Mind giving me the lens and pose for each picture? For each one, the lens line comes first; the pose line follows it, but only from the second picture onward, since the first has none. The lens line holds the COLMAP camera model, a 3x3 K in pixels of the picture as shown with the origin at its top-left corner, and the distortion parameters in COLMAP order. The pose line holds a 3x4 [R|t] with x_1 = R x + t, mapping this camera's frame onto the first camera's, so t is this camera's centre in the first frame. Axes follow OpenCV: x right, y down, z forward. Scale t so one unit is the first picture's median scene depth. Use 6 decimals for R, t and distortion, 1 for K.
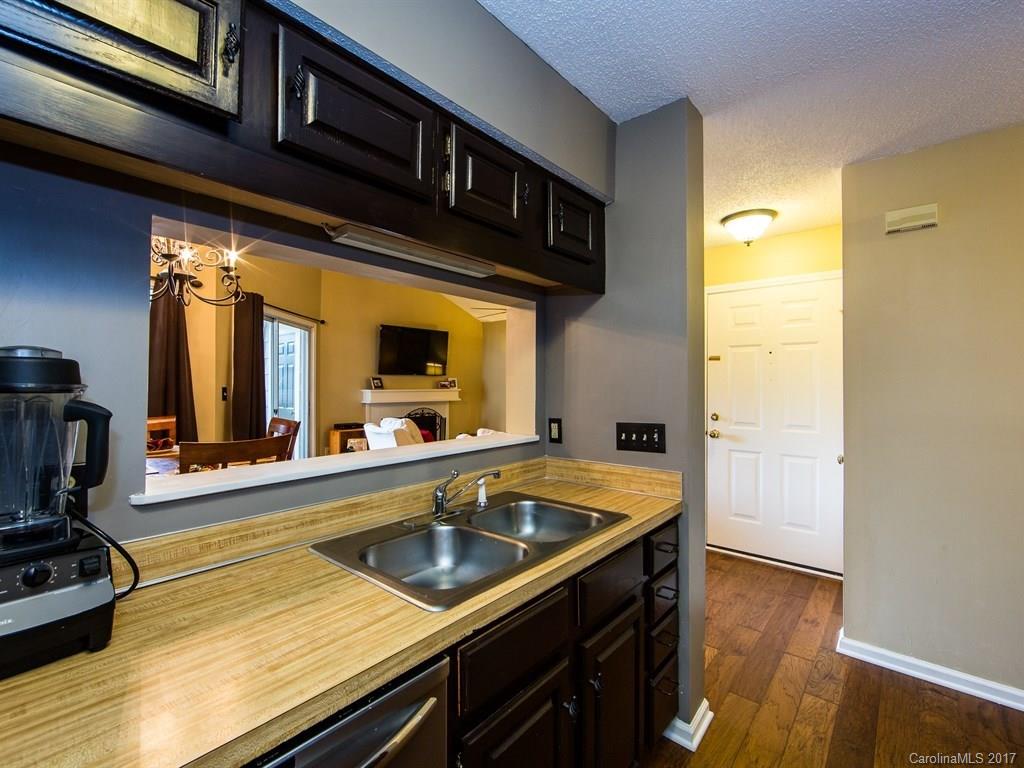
lens RADIAL K [[459.7, 0, 506.0], [0, 459.7, 380.1], [0, 0, 1]] dist [0.002773, 0.000043]
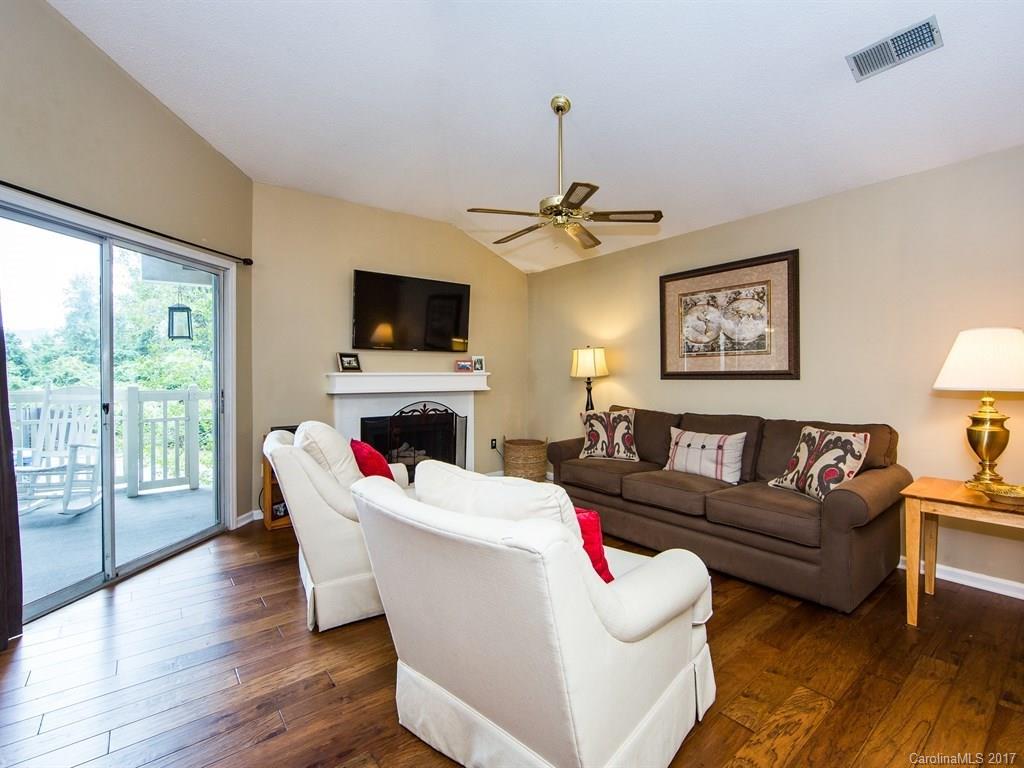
lens RADIAL K [[459.7, 0, 512.8], [0, 459.7, 378.0], [0, 0, 1]] dist [0.002773, 0.000043]
pose [[0.984921, 0.002114, -0.172989, 0.057924], [0.000489, 0.999887, 0.014999, 0.019322], [0.173001, -0.014857, 0.984810, 0.397893]]
